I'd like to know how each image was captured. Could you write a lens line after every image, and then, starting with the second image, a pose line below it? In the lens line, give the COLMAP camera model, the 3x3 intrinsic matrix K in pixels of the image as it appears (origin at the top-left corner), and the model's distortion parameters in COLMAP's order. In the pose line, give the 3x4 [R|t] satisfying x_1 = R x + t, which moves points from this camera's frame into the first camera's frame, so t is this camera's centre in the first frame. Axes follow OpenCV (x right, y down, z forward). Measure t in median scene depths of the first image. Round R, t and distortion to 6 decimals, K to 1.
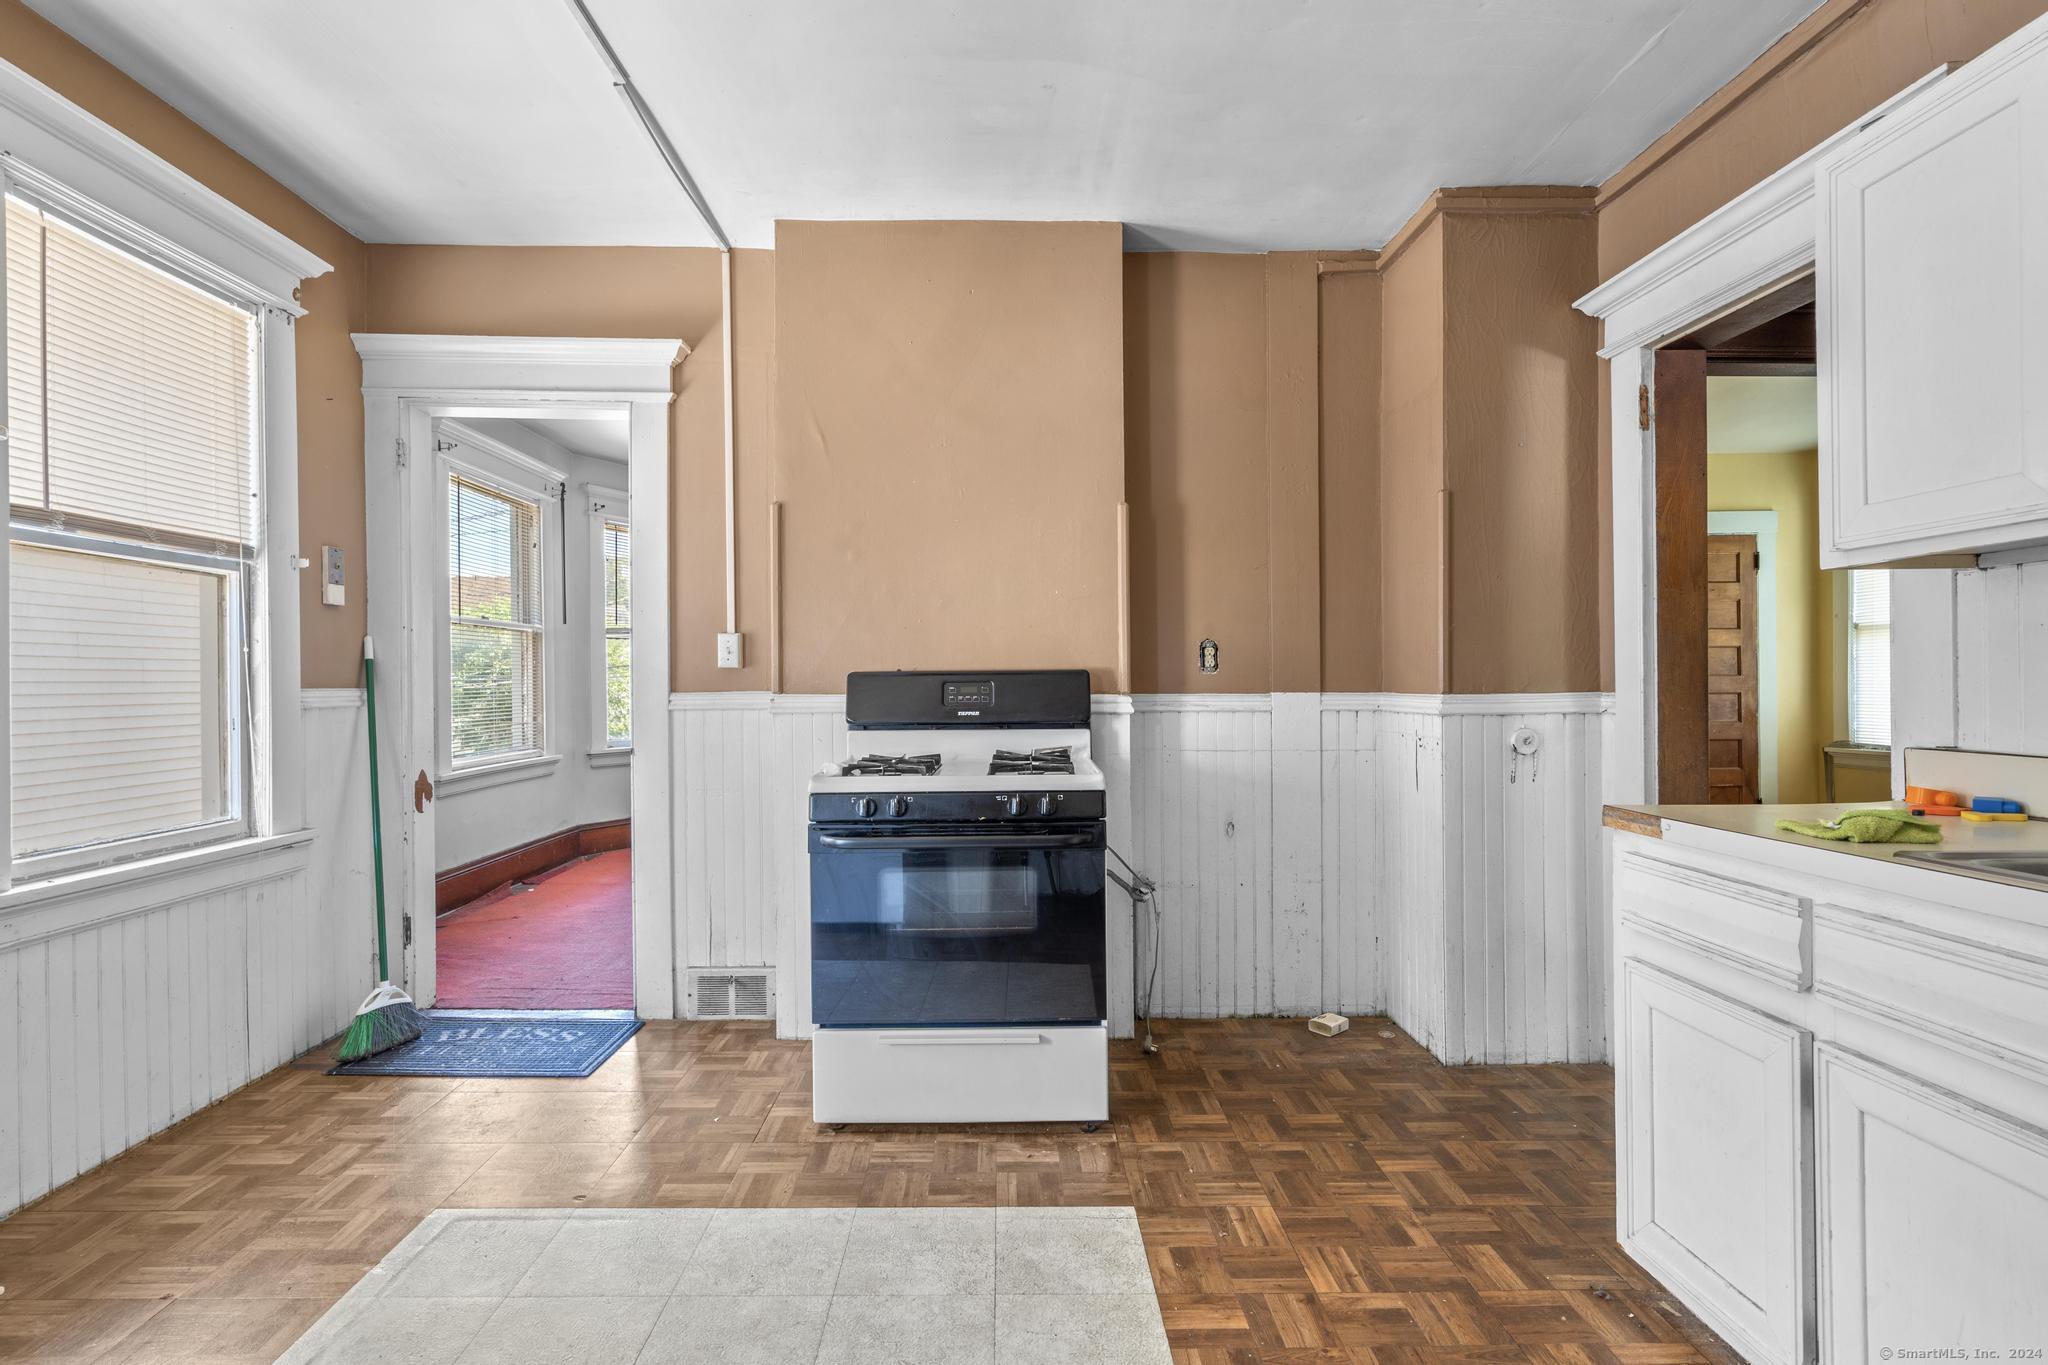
lens RADIAL K [[992.8, 0, 1024.0], [0, 992.8, 682.5], [0, 0, 1]] dist [0.001501, 0.000686]
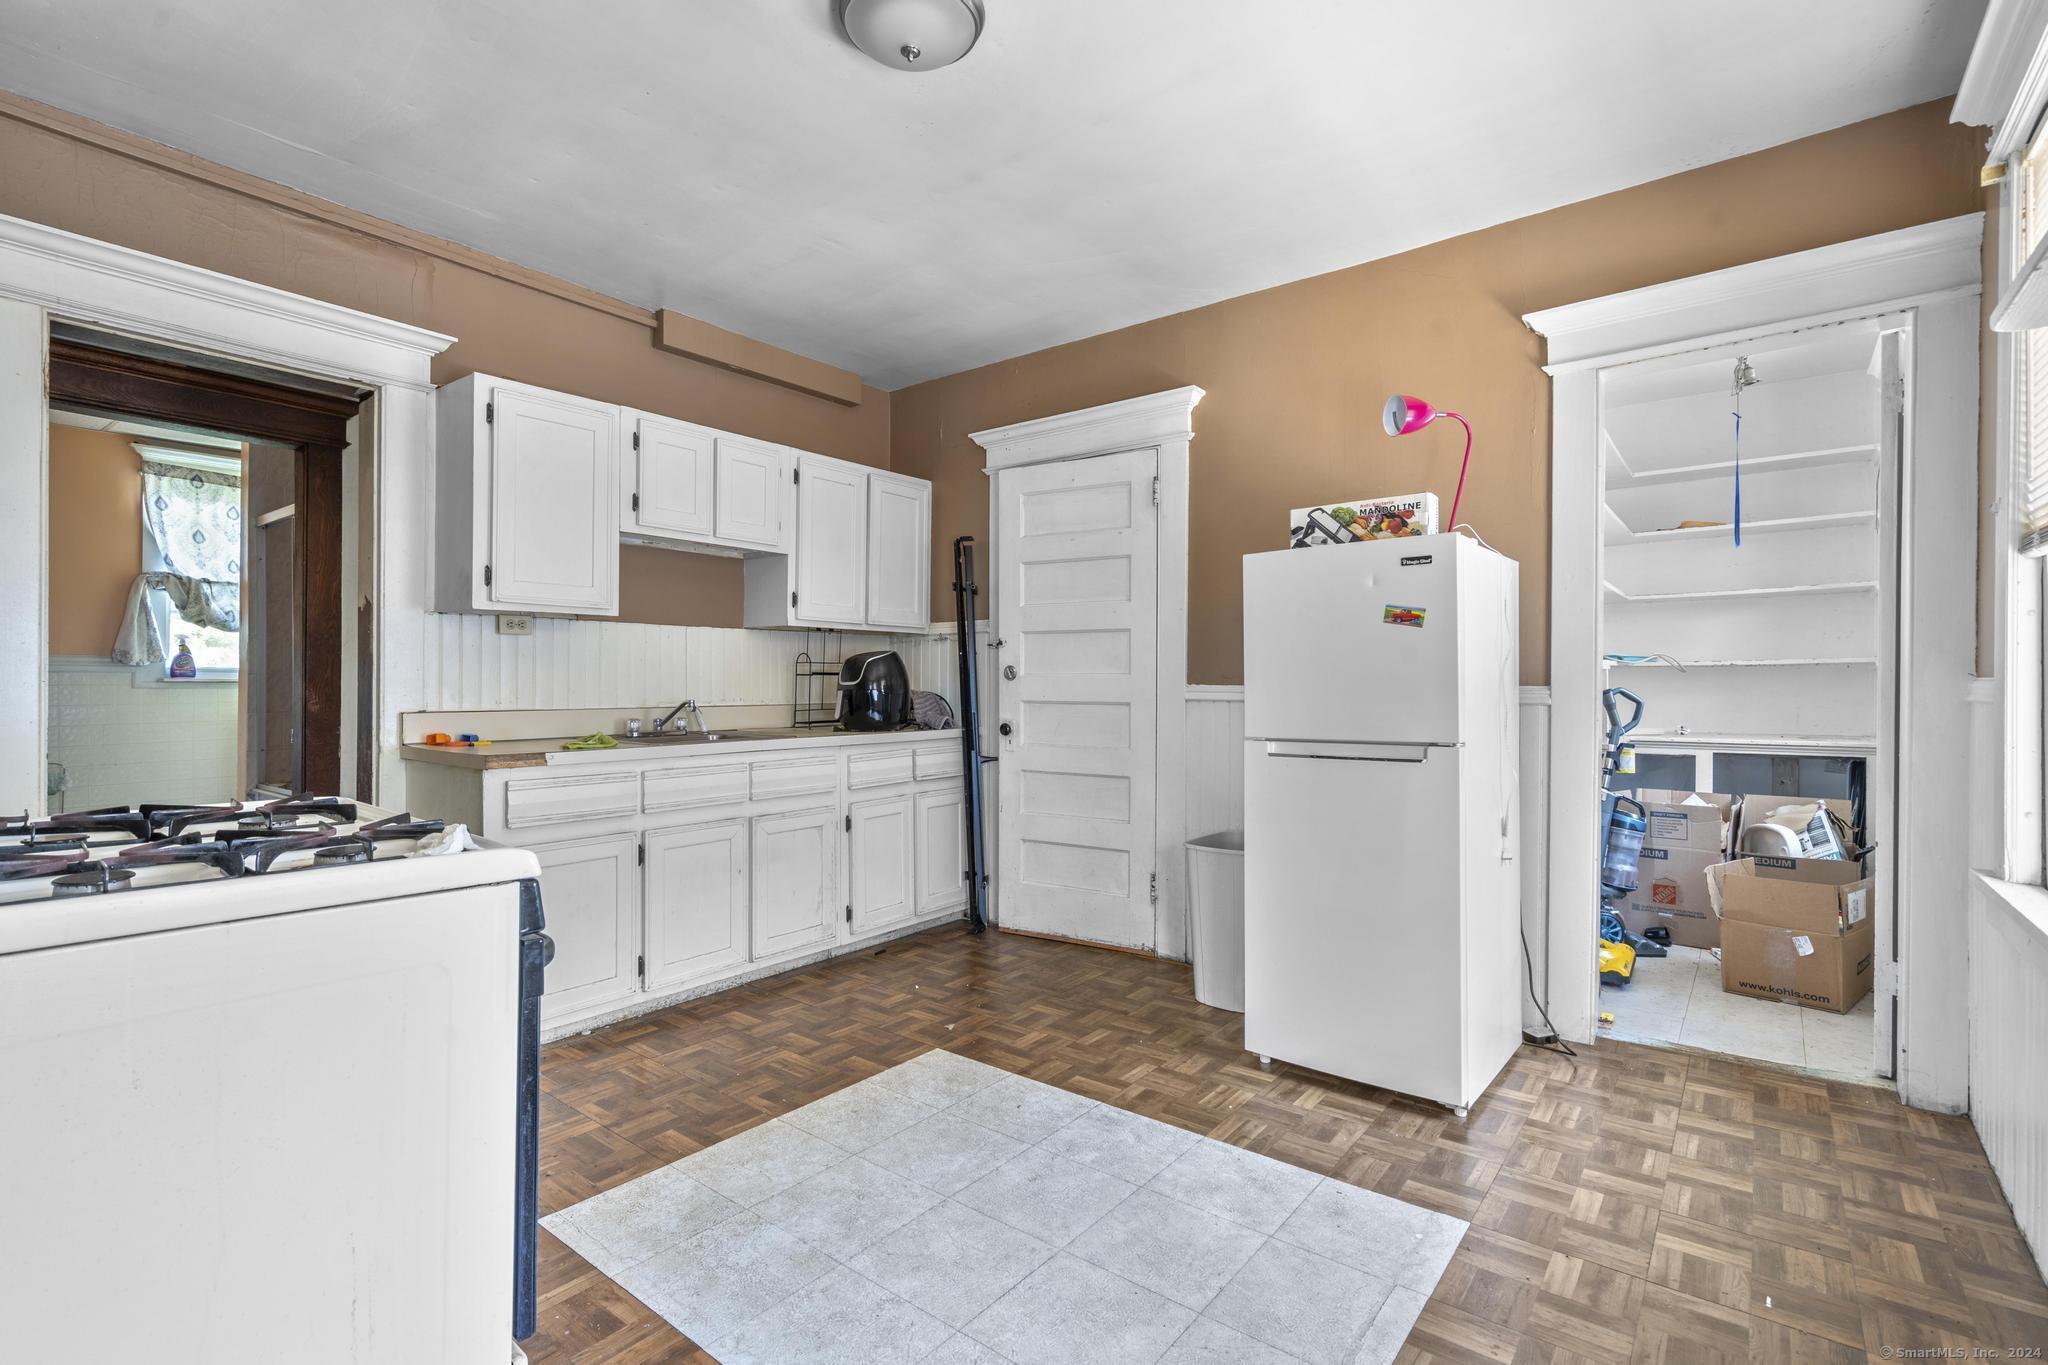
lens RADIAL K [[928.5, 0, 1024.0], [0, 928.5, 682.5], [0, 0, 1]] dist [-0.000782, 0.000364]
pose [[-0.773071, -0.000352, 0.634319, -0.603510], [-0.001772, 0.999997, -0.001605, 0.009412], [-0.634317, -0.002365, -0.773070, 1.031084]]
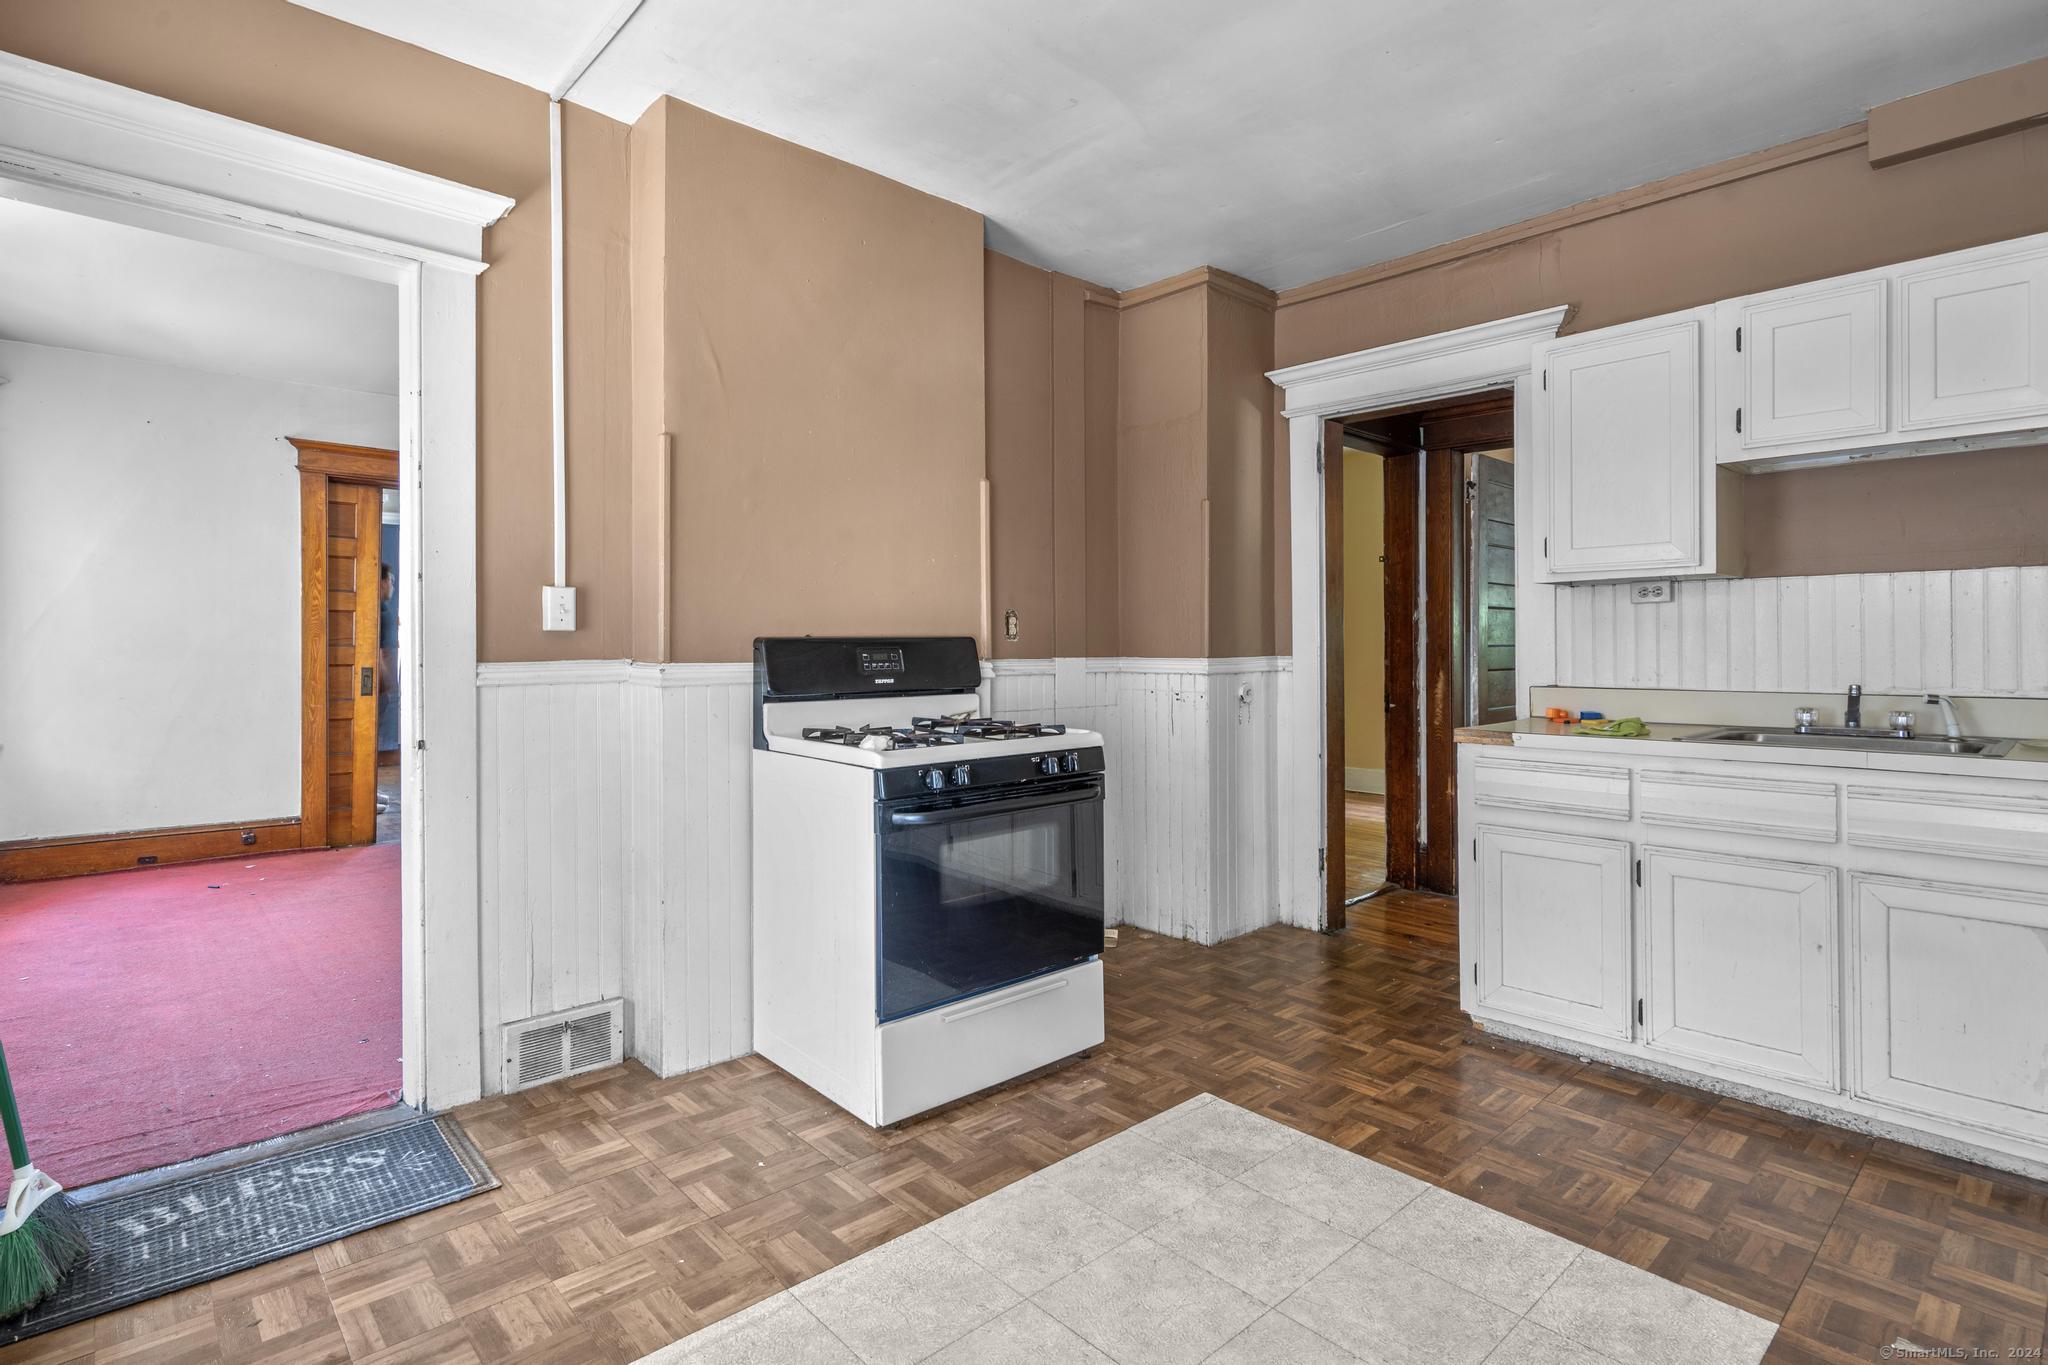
lens RADIAL K [[1017.9, 0, 1025.4], [0, 1017.9, 642.8], [0, 0, 1]] dist [0.000631, 0.001035]
pose [[0.744789, 0.003880, 0.667289, -0.637952], [-0.000449, 0.999986, -0.005313, -0.001044], [-0.667300, 0.003657, 0.744780, 0.175812]]
